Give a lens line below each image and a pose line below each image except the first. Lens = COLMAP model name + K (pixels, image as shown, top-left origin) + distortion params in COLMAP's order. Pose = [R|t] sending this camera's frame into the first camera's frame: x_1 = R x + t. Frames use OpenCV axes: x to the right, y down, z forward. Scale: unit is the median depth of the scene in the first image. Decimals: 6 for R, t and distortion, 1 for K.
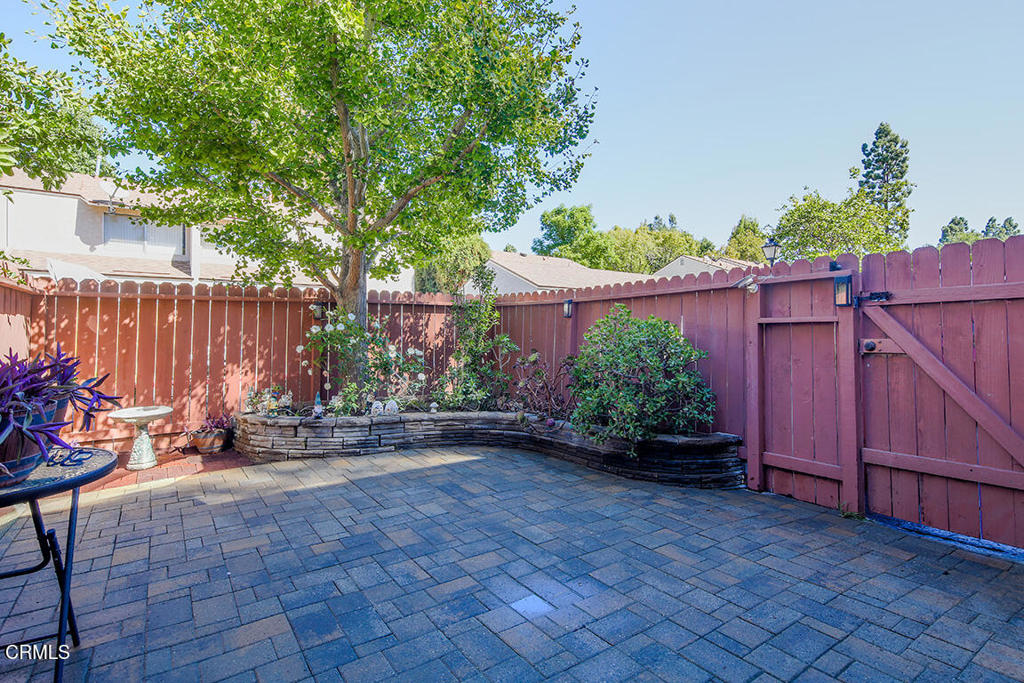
lens RADIAL K [[508.7, 0, 507.6], [0, 508.7, 340.2], [0, 0, 1]] dist [0.012016, -0.005094]
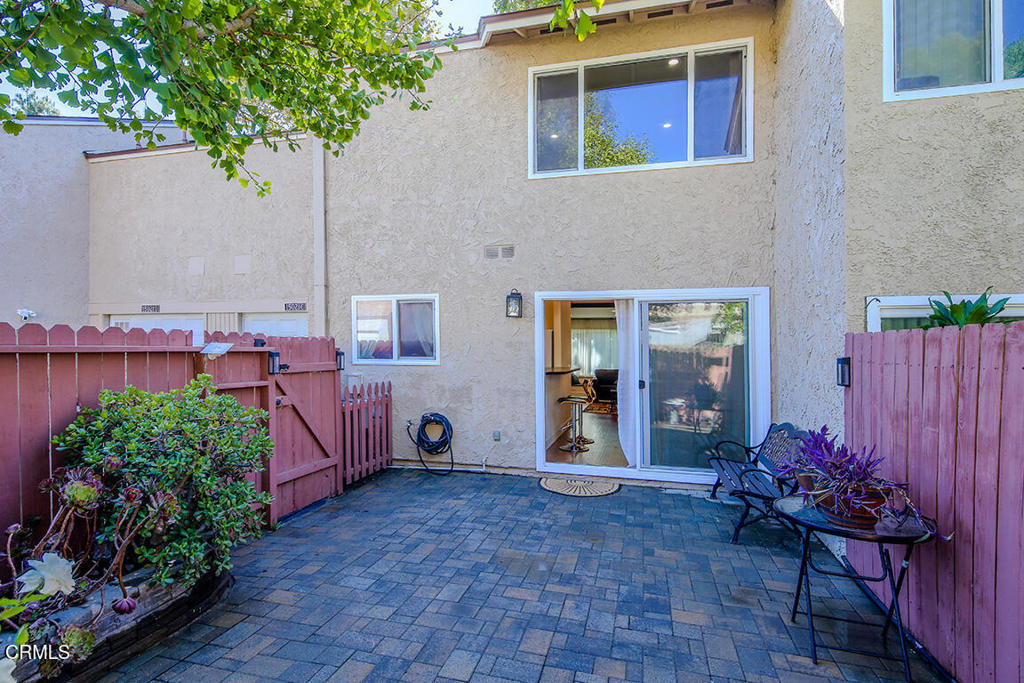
lens RADIAL K [[508.7, 0, 503.2], [0, 508.7, 349.8], [0, 0, 1]] dist [0.012016, -0.005094]
pose [[-0.650182, -0.003350, 0.759771, -0.628473], [-0.008900, 0.999955, -0.003207, -0.108645], [-0.759726, -0.008847, -0.650183, 1.190509]]
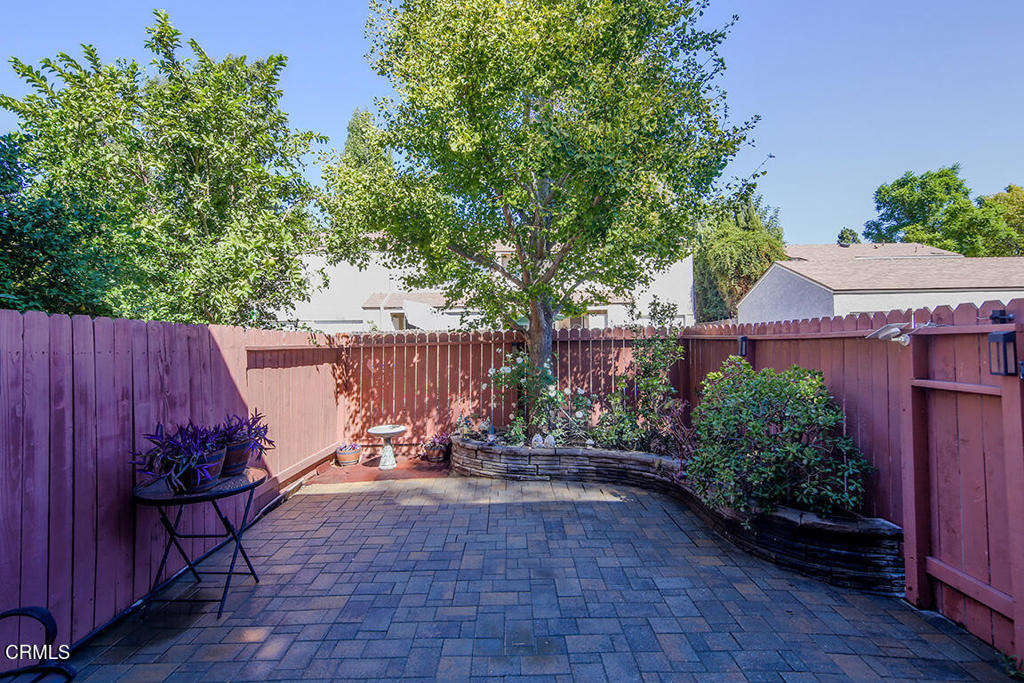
lens RADIAL K [[508.7, 0, 500.9], [0, 508.7, 343.9], [0, 0, 1]] dist [0.012016, -0.005094]
pose [[0.817642, -0.015095, -0.575530, 0.411335], [0.014398, 0.999880, -0.005771, -0.096272], [0.575548, -0.003567, 0.817761, 0.020593]]
